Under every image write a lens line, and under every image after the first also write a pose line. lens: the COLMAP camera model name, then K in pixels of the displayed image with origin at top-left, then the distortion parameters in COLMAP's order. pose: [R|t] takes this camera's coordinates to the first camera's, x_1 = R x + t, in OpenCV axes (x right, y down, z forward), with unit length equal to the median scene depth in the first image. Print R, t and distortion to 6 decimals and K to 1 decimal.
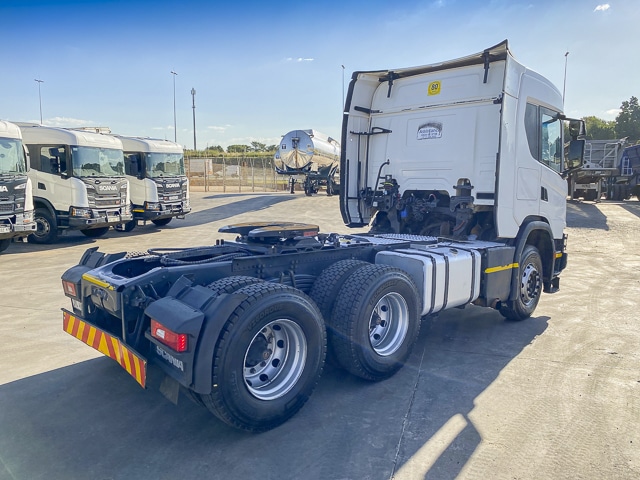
lens RADIAL K [[492.1, 0, 316.5], [0, 492.1, 236.0], [0, 0, 1]] dist [0.031339, -0.028861]
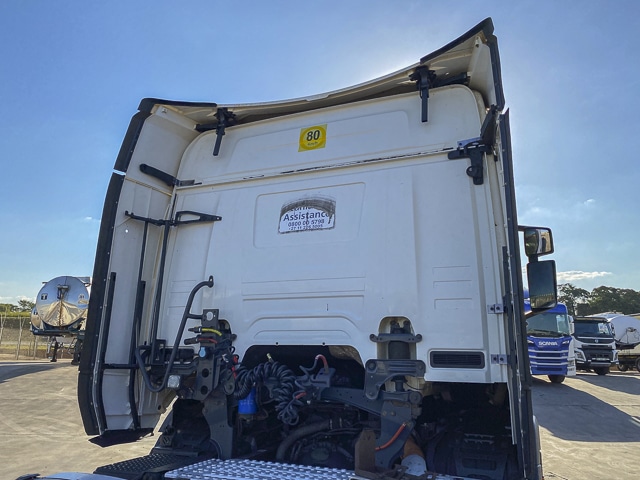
lens RADIAL K [[492.1, 0, 329.2], [0, 492.1, 238.4], [0, 0, 1]] dist [0.031339, -0.028861]
pose [[0.911213, 0.099972, 0.399619, 0.060486], [0.035889, 0.947149, -0.318781, -0.041096], [-0.410368, 0.304820, 0.859467, 0.551770]]
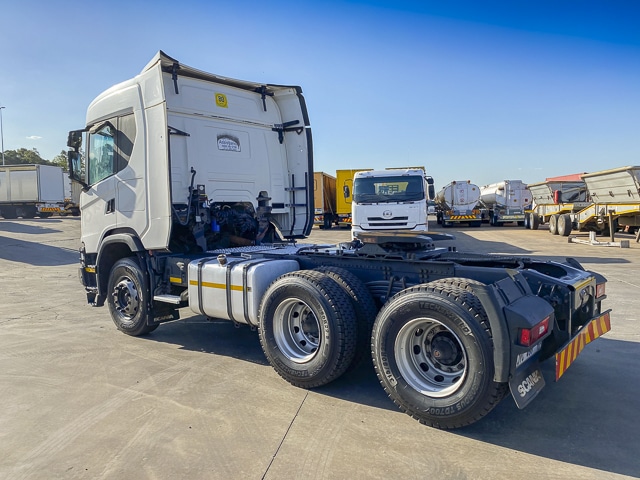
lens RADIAL K [[492.1, 0, 321.5], [0, 492.1, 239.0], [0, 0, 1]] dist [0.031339, -0.028861]
pose [[-0.119370, -0.078697, 0.989726, -0.735906], [0.109314, 0.989751, 0.091884, -0.083866], [-0.986814, 0.119159, -0.109544, 0.869702]]
